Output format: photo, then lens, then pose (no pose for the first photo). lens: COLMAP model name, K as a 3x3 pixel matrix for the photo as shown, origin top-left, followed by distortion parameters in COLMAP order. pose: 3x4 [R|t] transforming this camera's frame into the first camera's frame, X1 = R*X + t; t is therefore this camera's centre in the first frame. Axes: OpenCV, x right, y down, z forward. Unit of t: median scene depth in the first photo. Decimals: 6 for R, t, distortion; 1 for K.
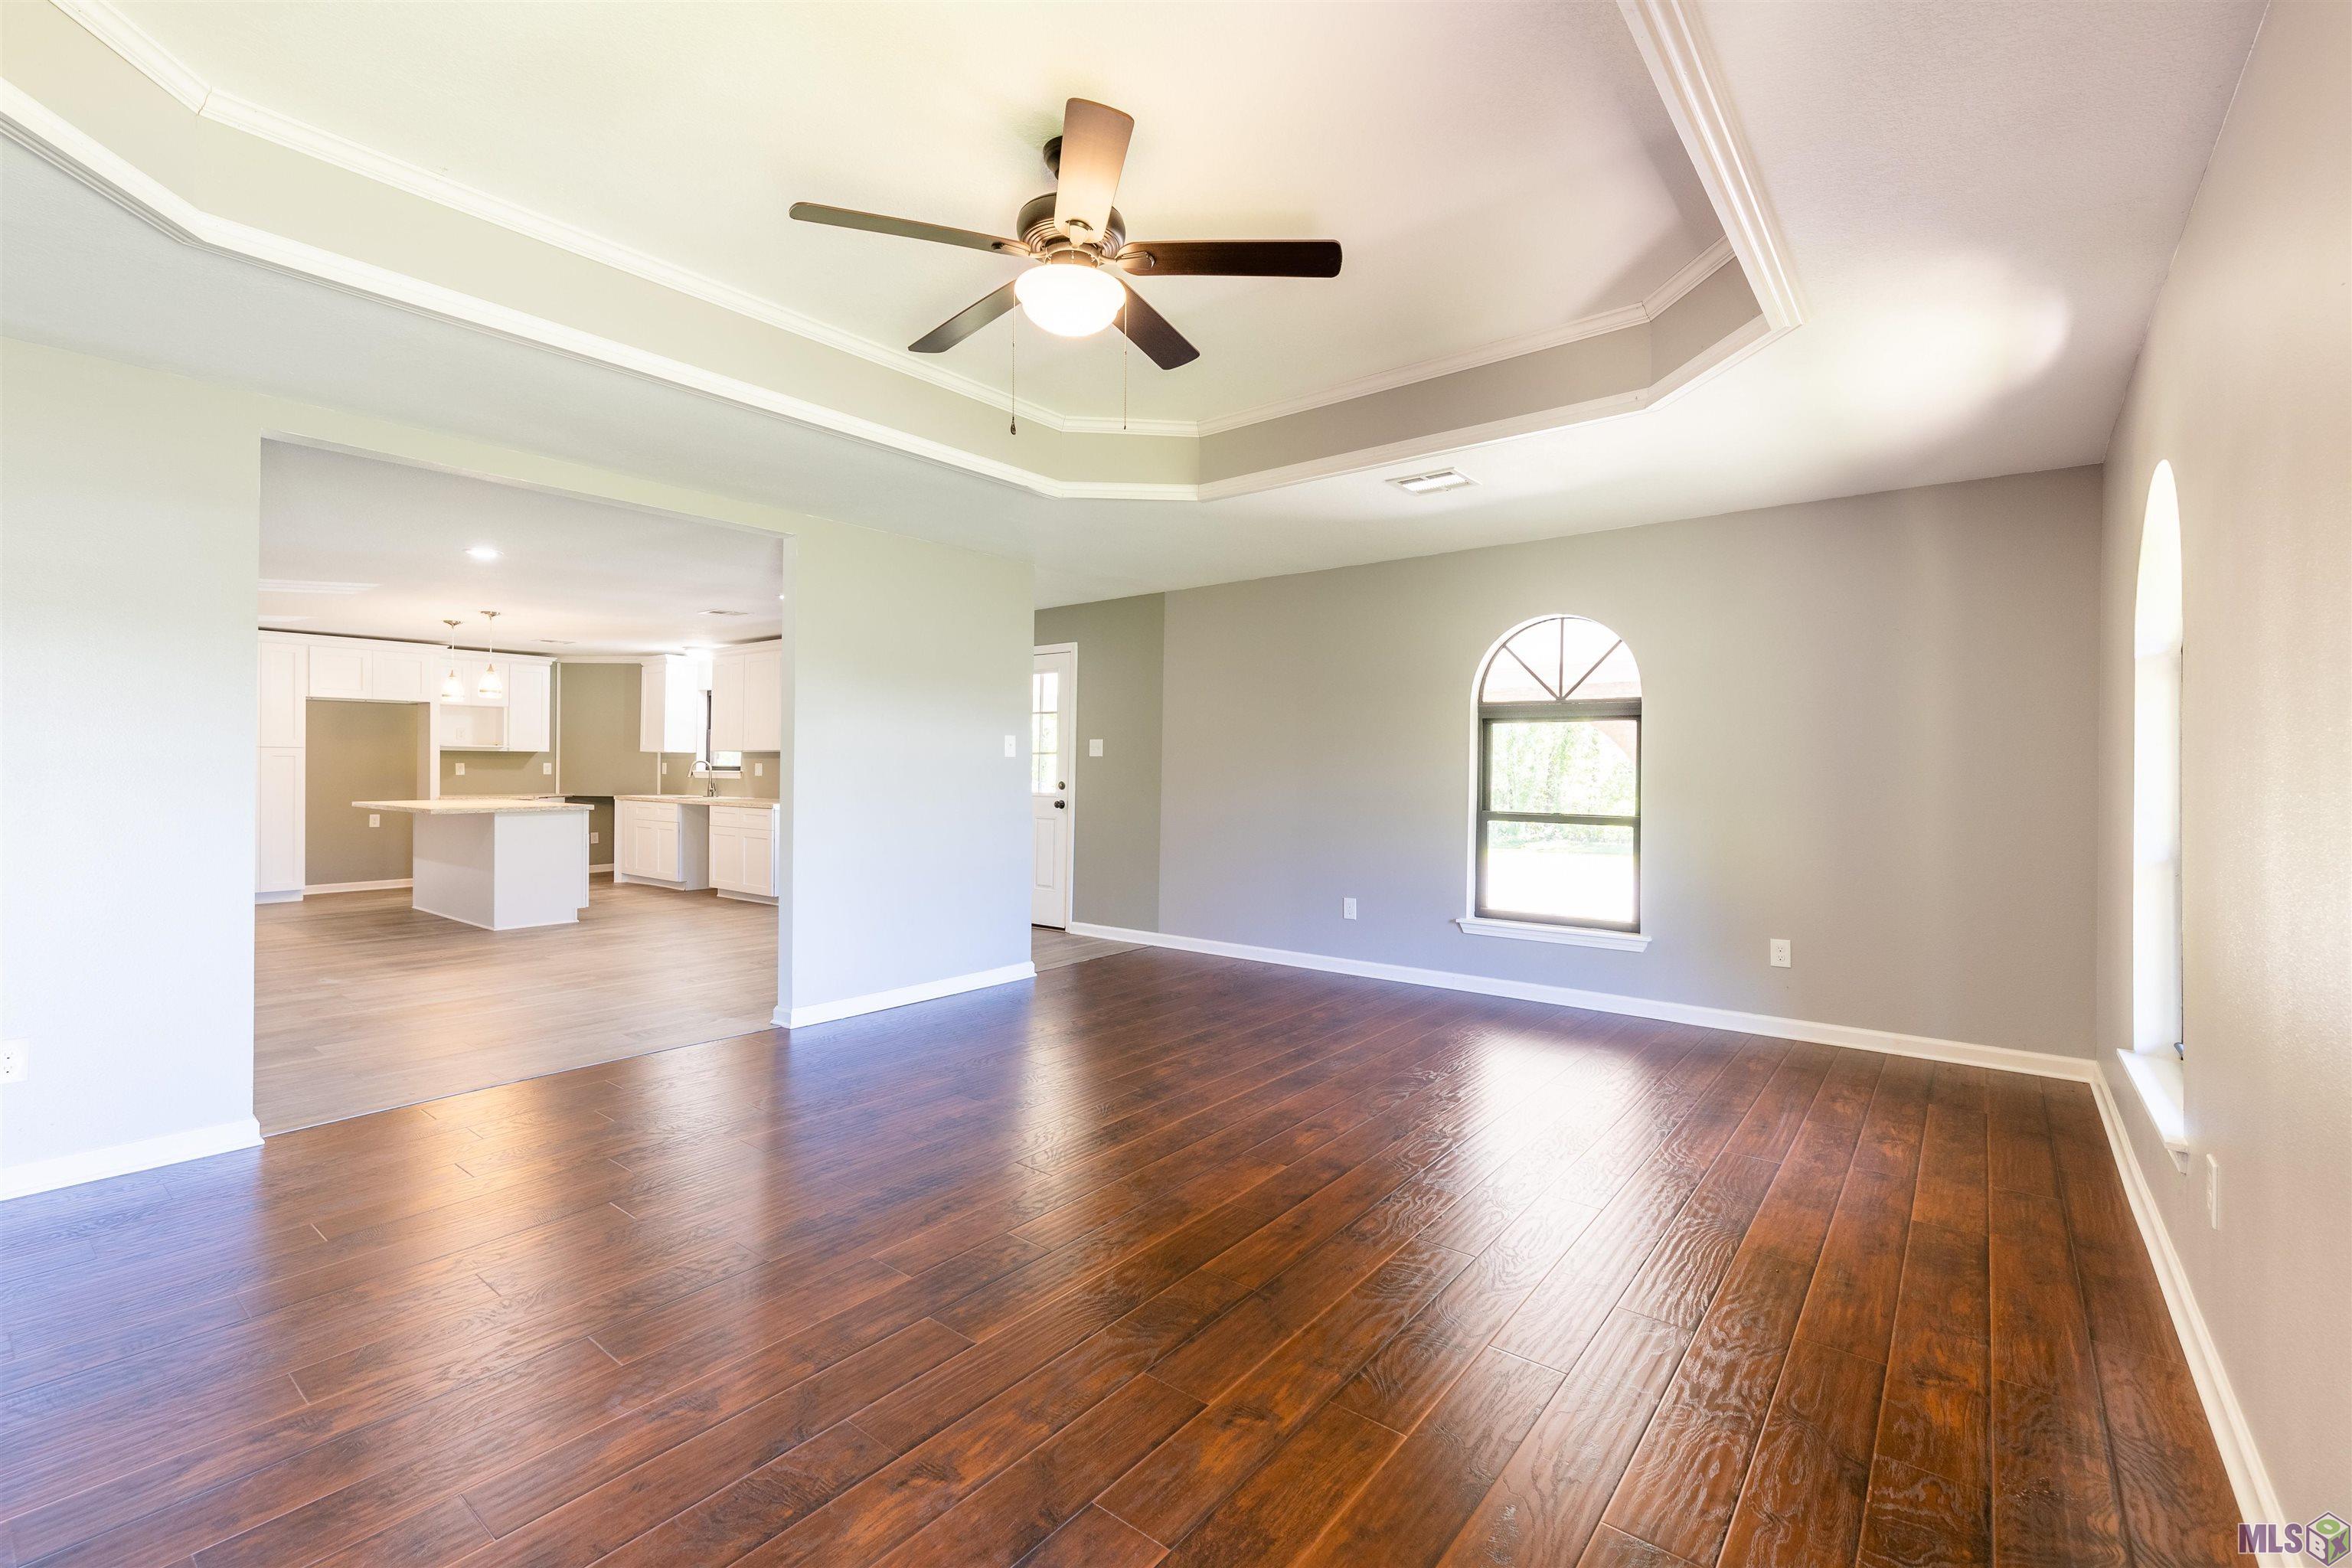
lens RADIAL K [[1019.8, 0, 1180.5], [0, 1019.8, 778.8], [0, 0, 1]] dist [-0.000734, -0.000318]
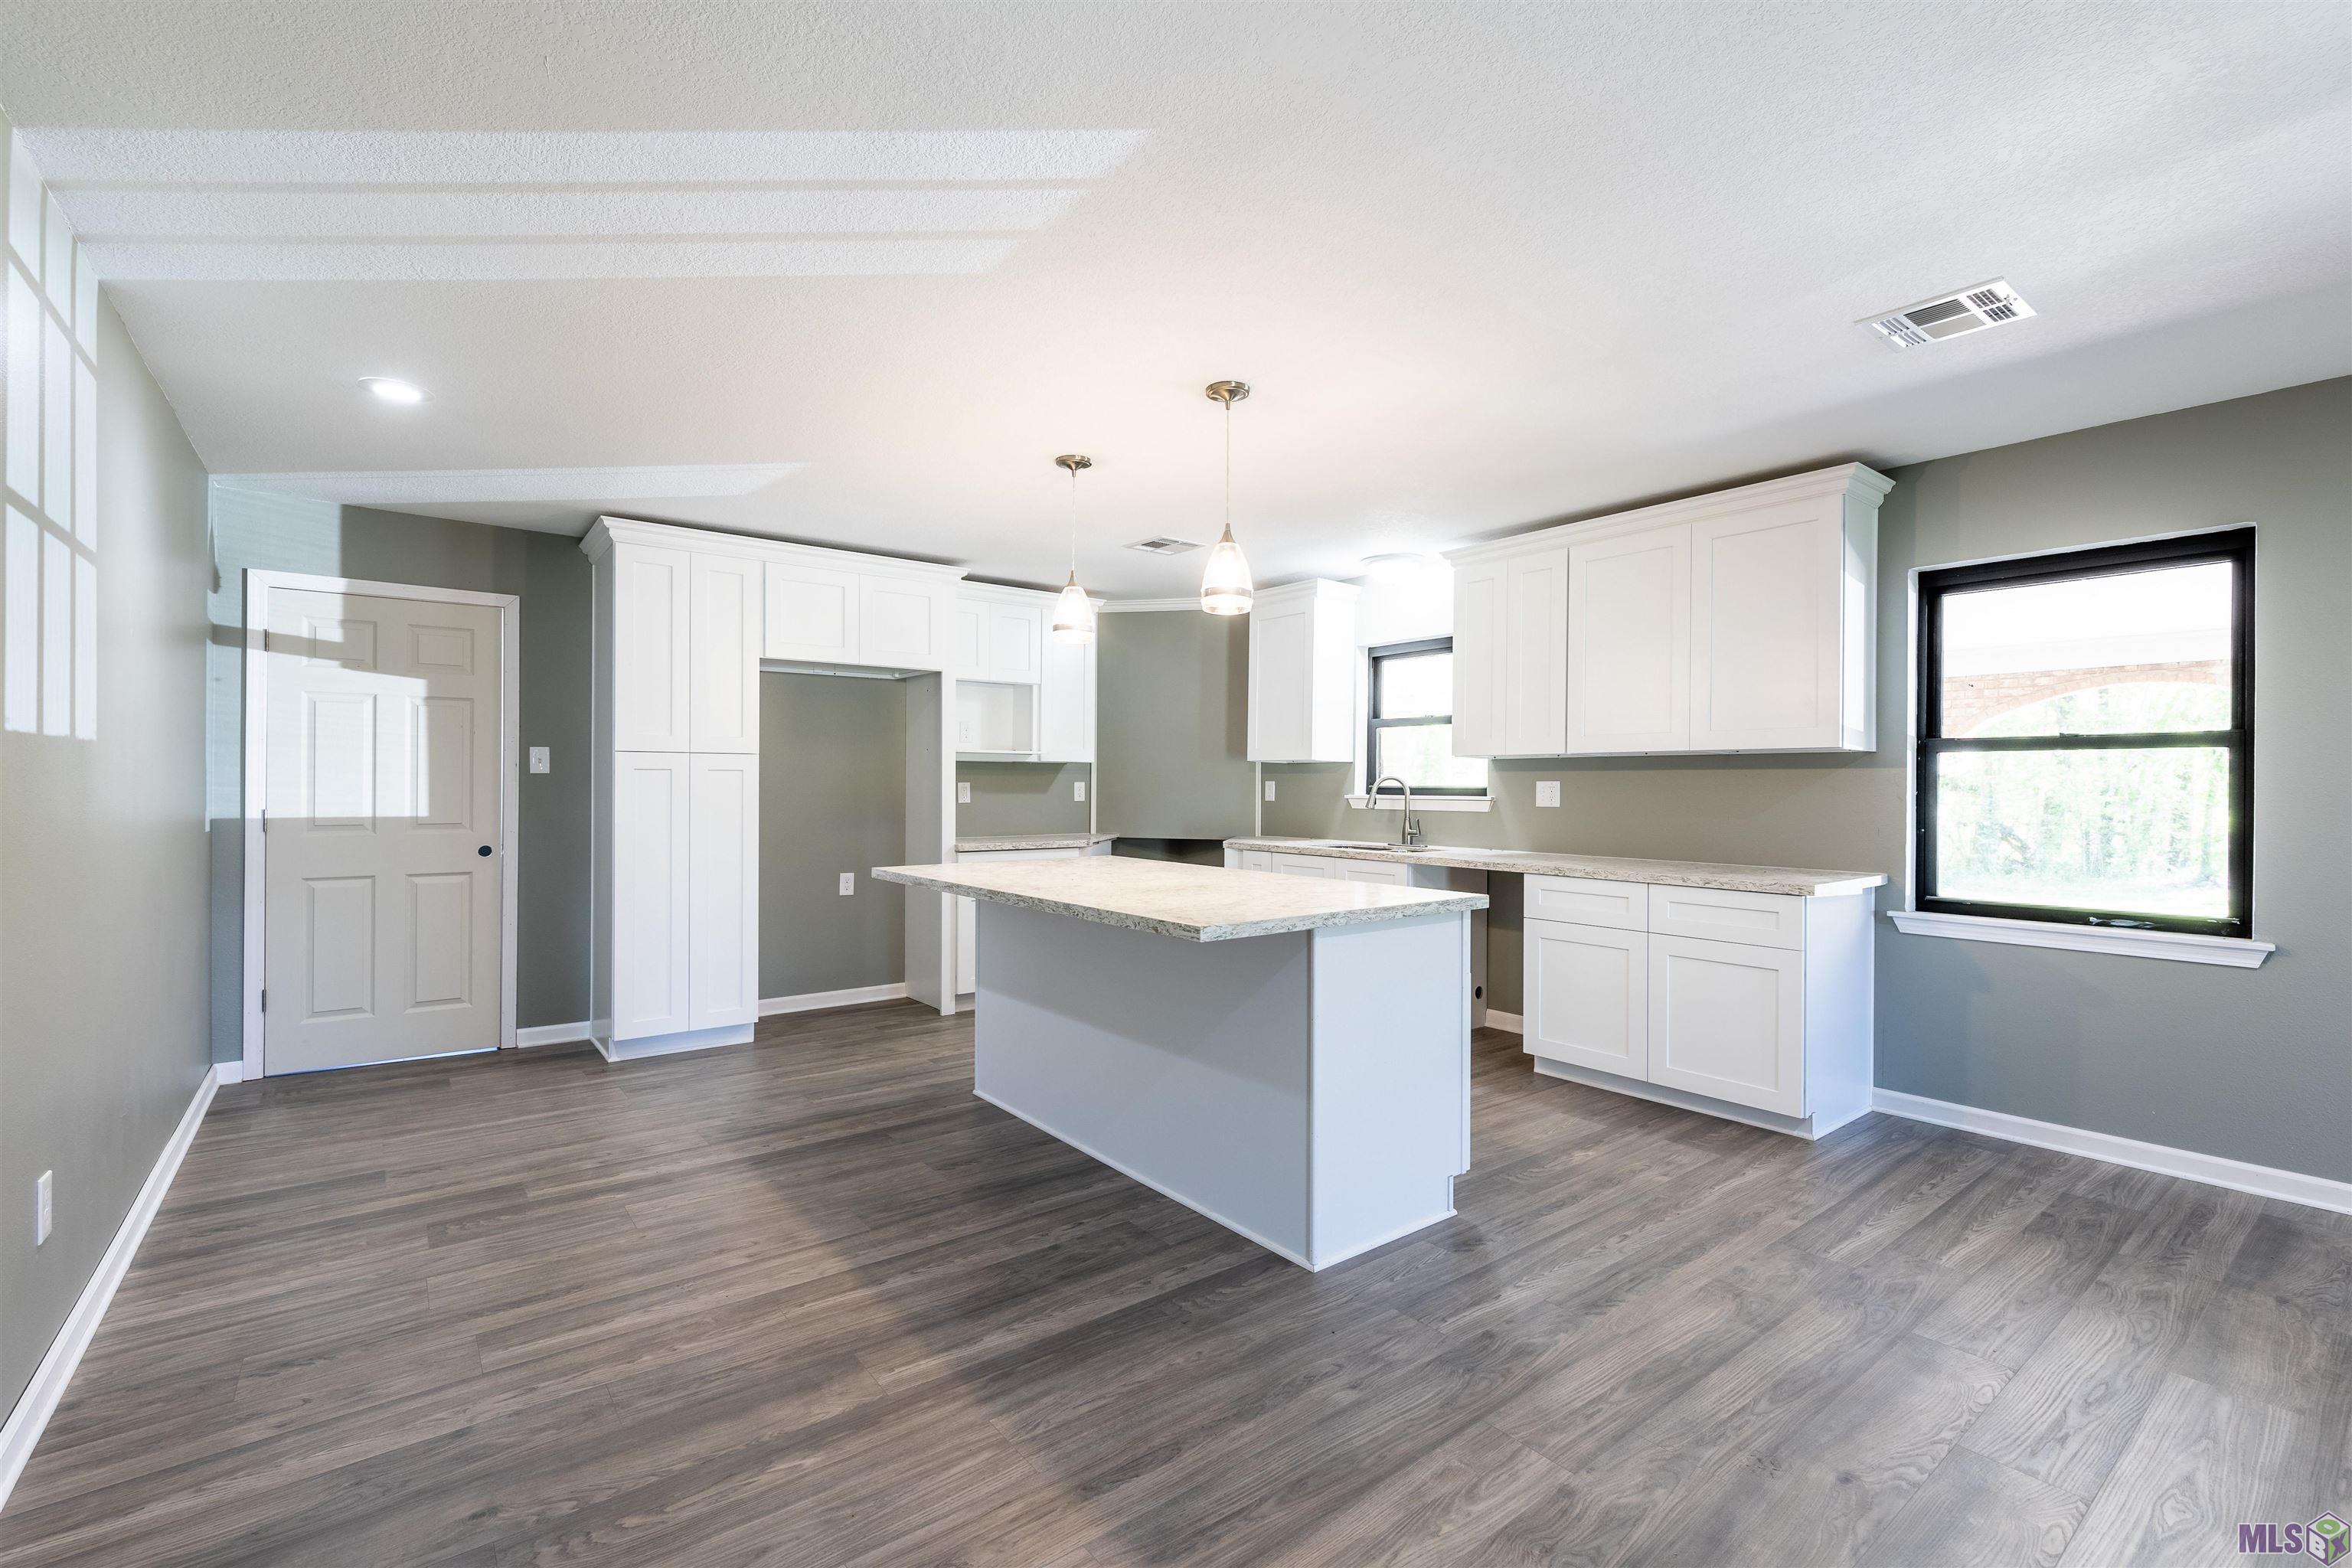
lens RADIAL K [[1019.8, 0, 1171.0], [0, 1019.8, 793.0], [0, 0, 1]] dist [-0.000734, -0.000318]
pose [[0.970804, -0.000211, -0.239872, -0.481891], [-0.000937, 0.999989, -0.004669, -0.007548], [0.239870, 0.004758, 0.970793, 0.494598]]
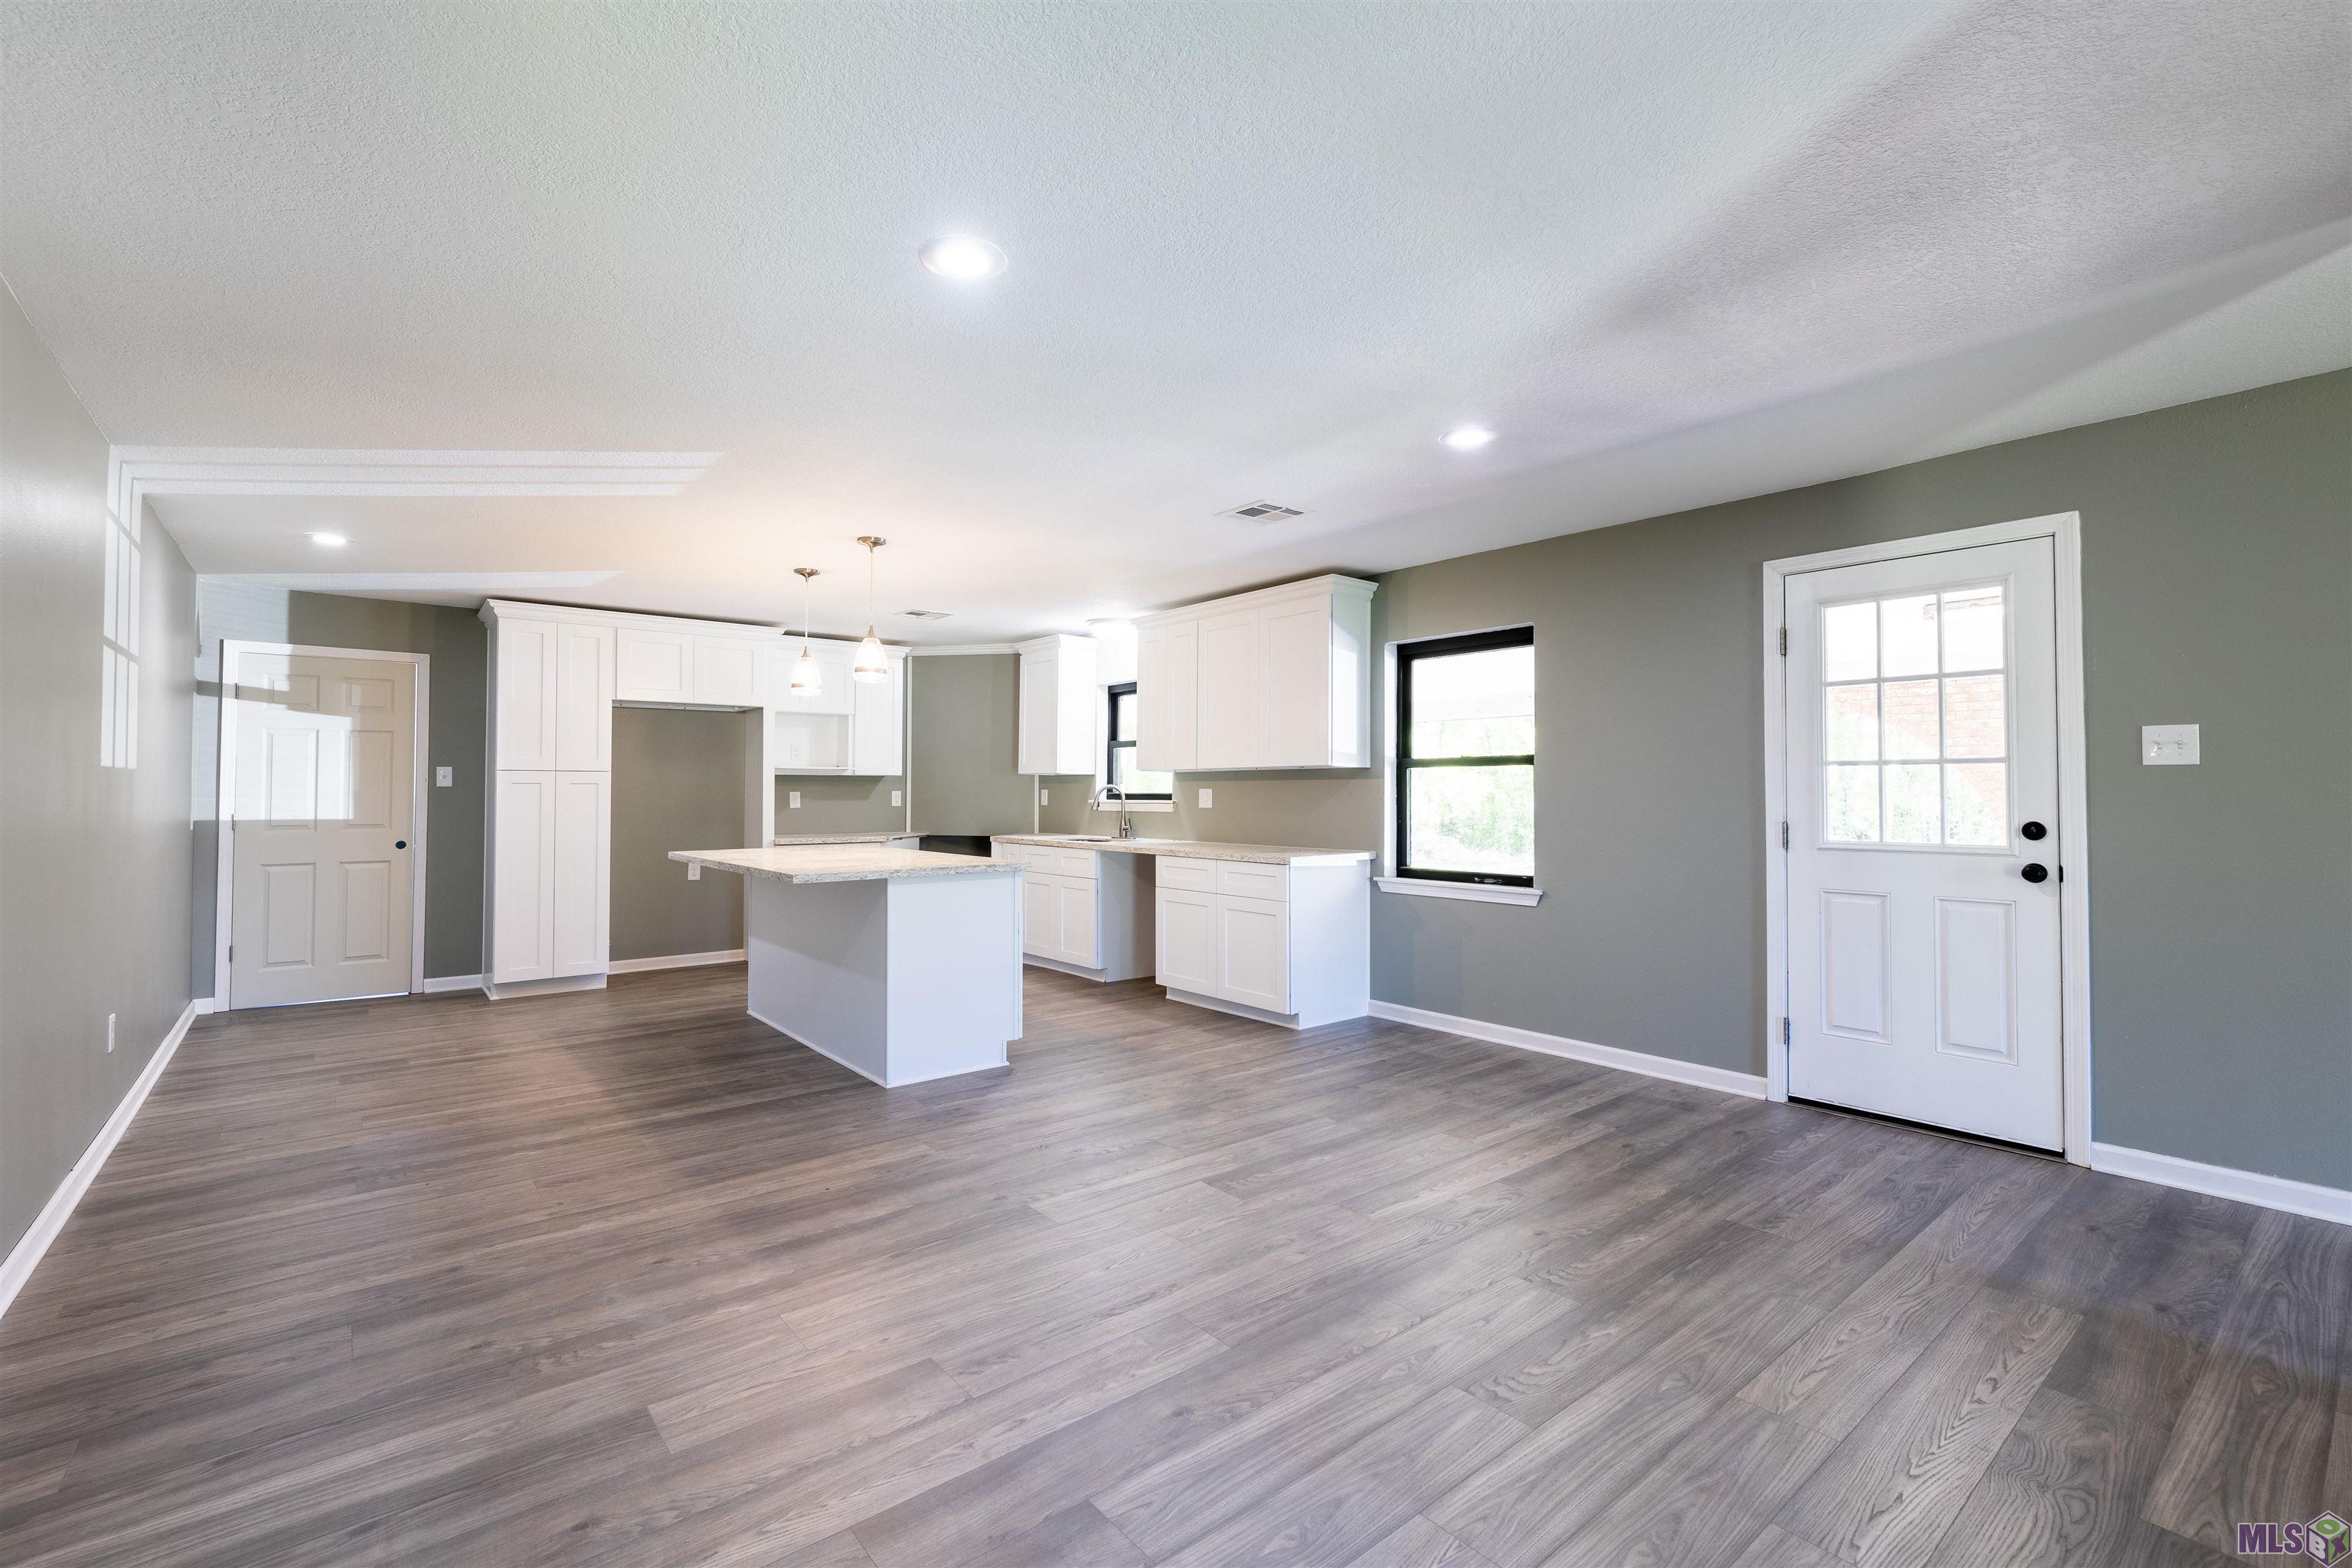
lens RADIAL K [[1019.8, 0, 1177.5], [0, 1019.8, 777.5], [0, 0, 1]] dist [-0.000734, -0.000318]
pose [[0.976947, -0.009990, -0.213247, -0.297438], [0.004197, 0.999610, -0.027601, -0.004652], [0.213439, 0.026070, 0.976608, 0.361183]]
